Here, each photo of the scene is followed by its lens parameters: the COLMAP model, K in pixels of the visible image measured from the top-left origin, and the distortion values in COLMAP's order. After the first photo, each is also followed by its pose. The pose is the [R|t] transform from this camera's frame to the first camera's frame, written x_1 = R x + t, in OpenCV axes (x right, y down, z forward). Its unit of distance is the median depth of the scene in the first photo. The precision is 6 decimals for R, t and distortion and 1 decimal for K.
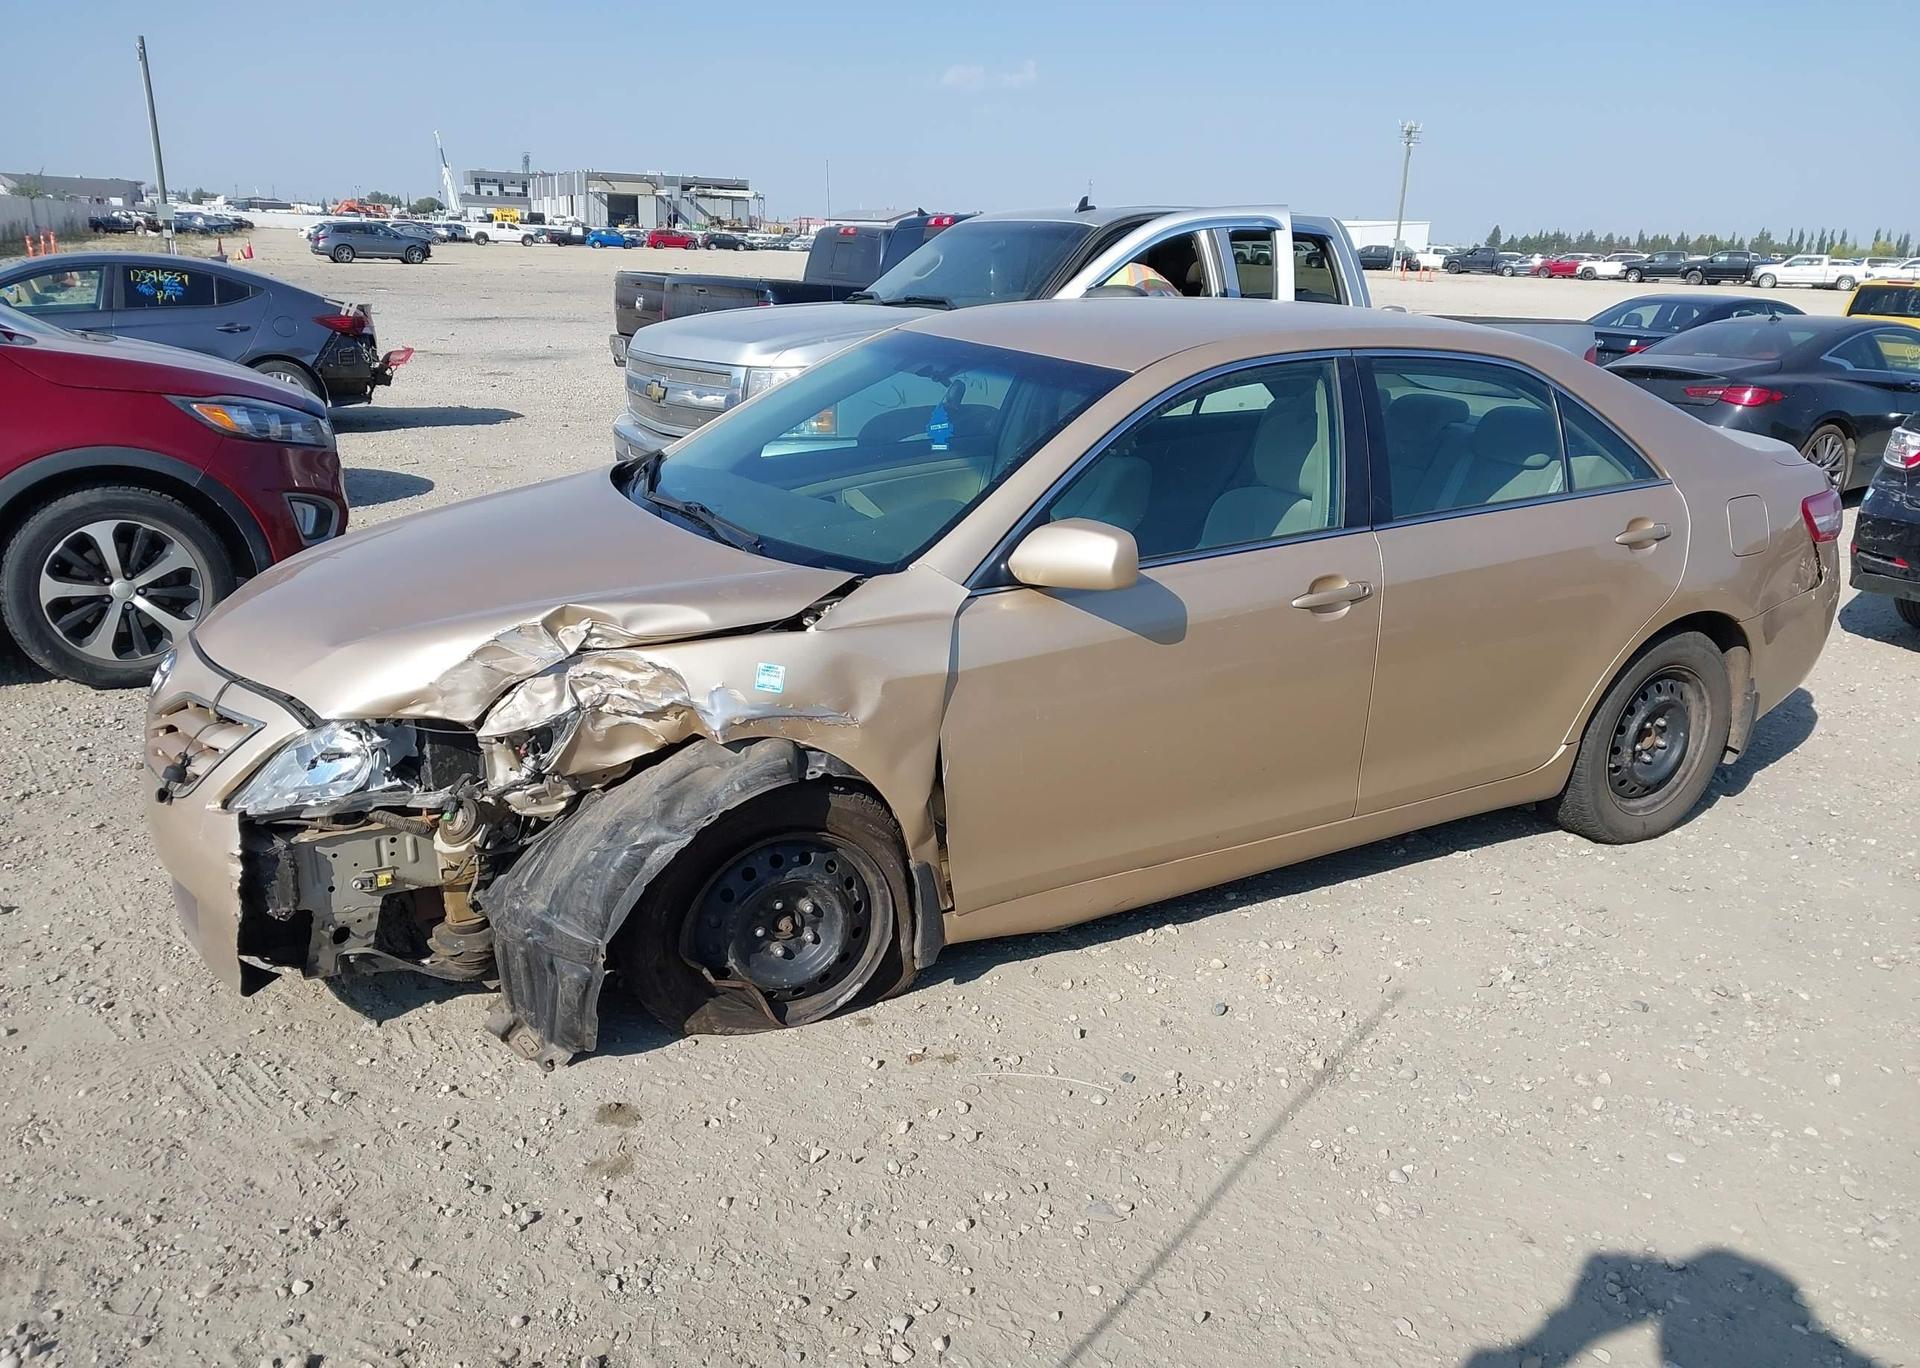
lens RADIAL K [[1668.7, 0, 1008.1], [0, 1668.7, 689.5], [0, 0, 1]] dist [0.001036, -0.016979]
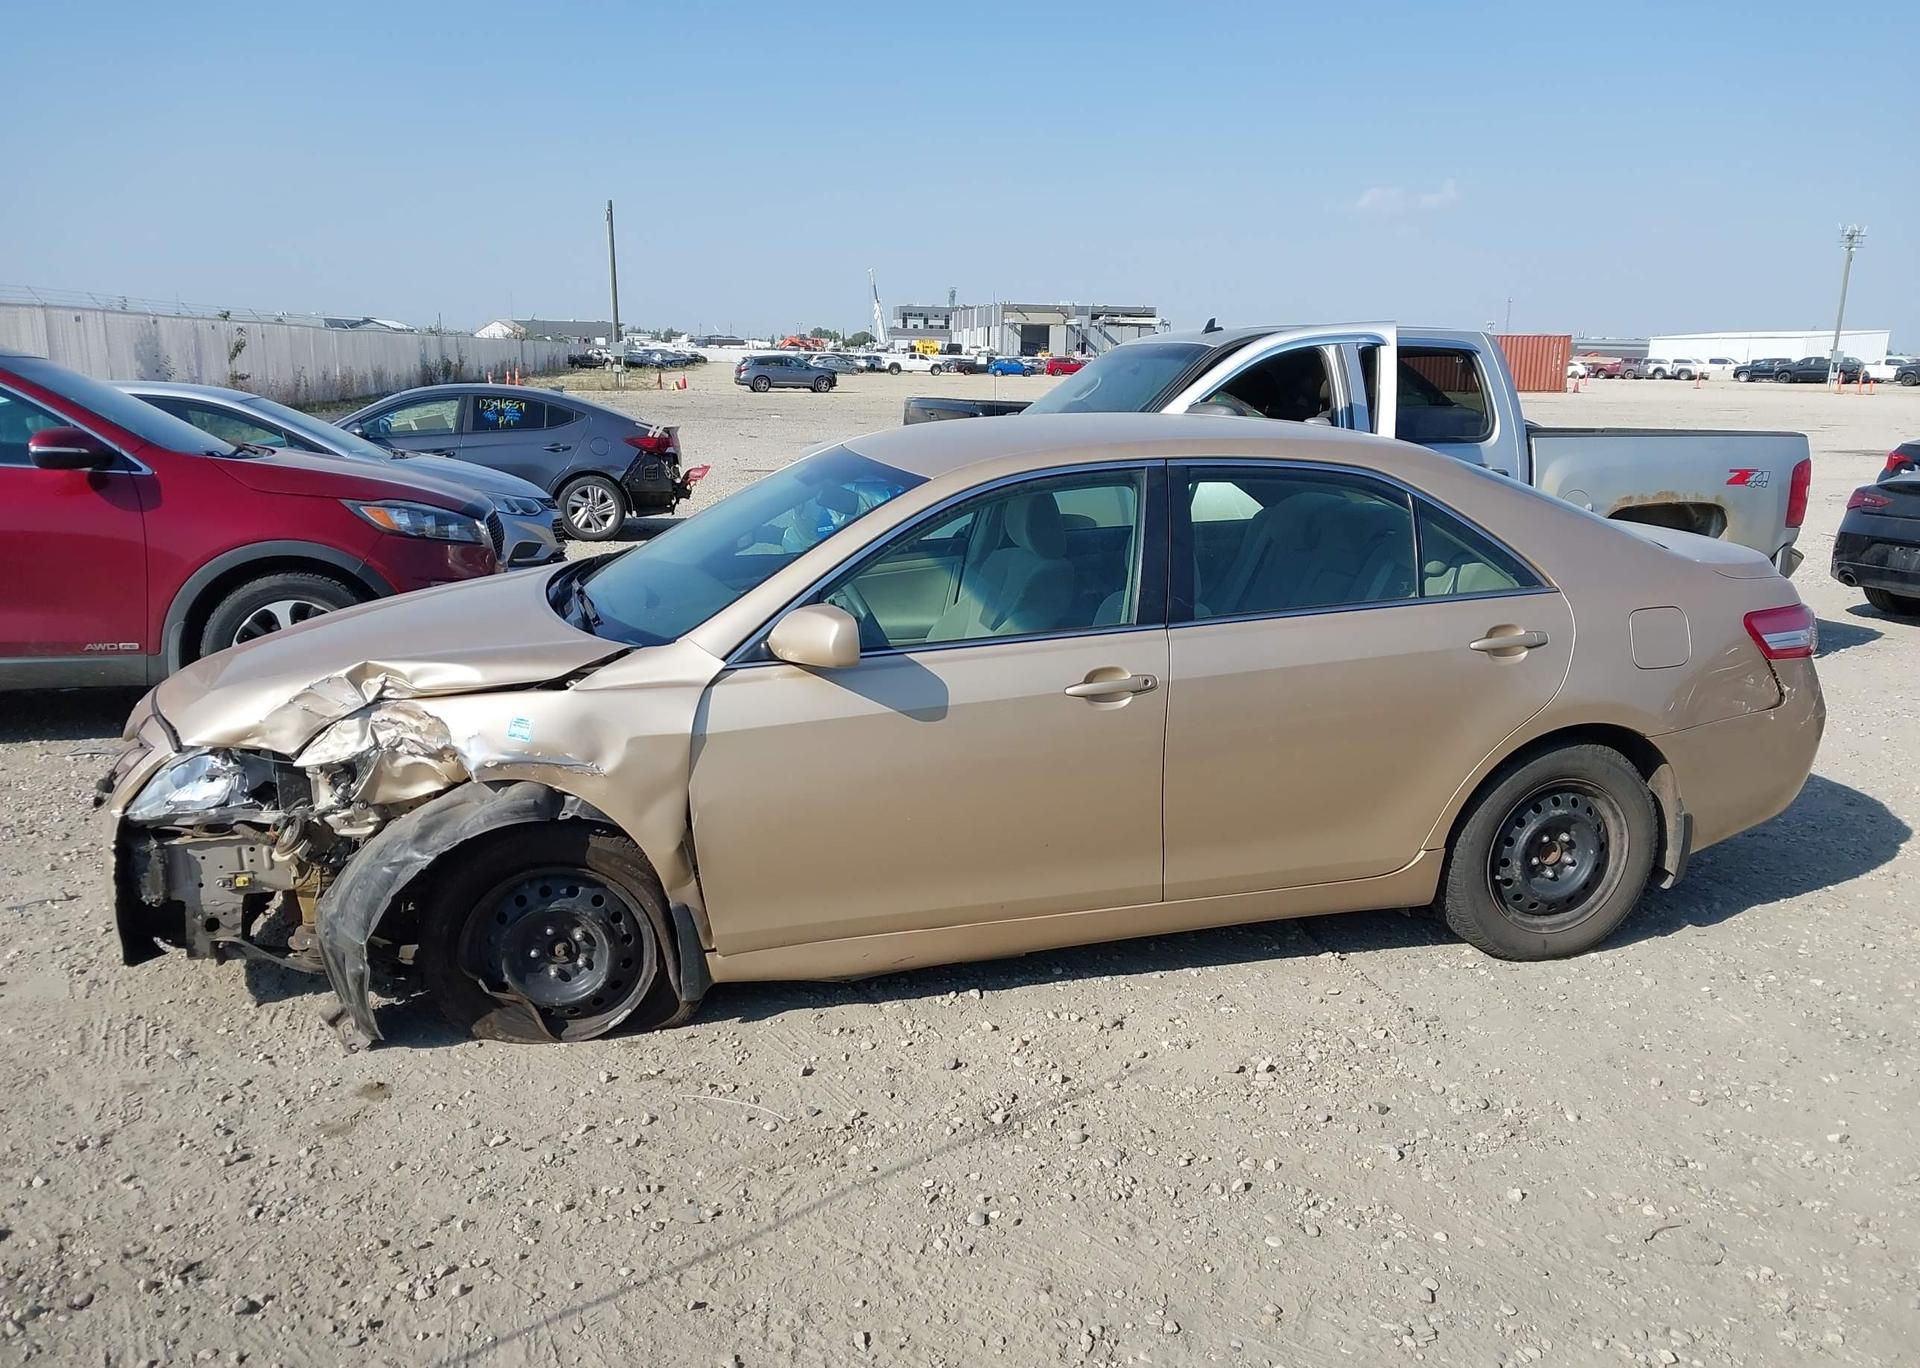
lens RADIAL K [[1669.0, 0, 960.0], [0, 1669.0, 684.0], [0, 0, 1]] dist [0.010273, 0.001860]
pose [[0.959166, 0.034899, -0.280684, 0.344211], [-0.055648, 0.996247, -0.066294, 0.015702], [0.277317, 0.079207, 0.957508, -0.031698]]
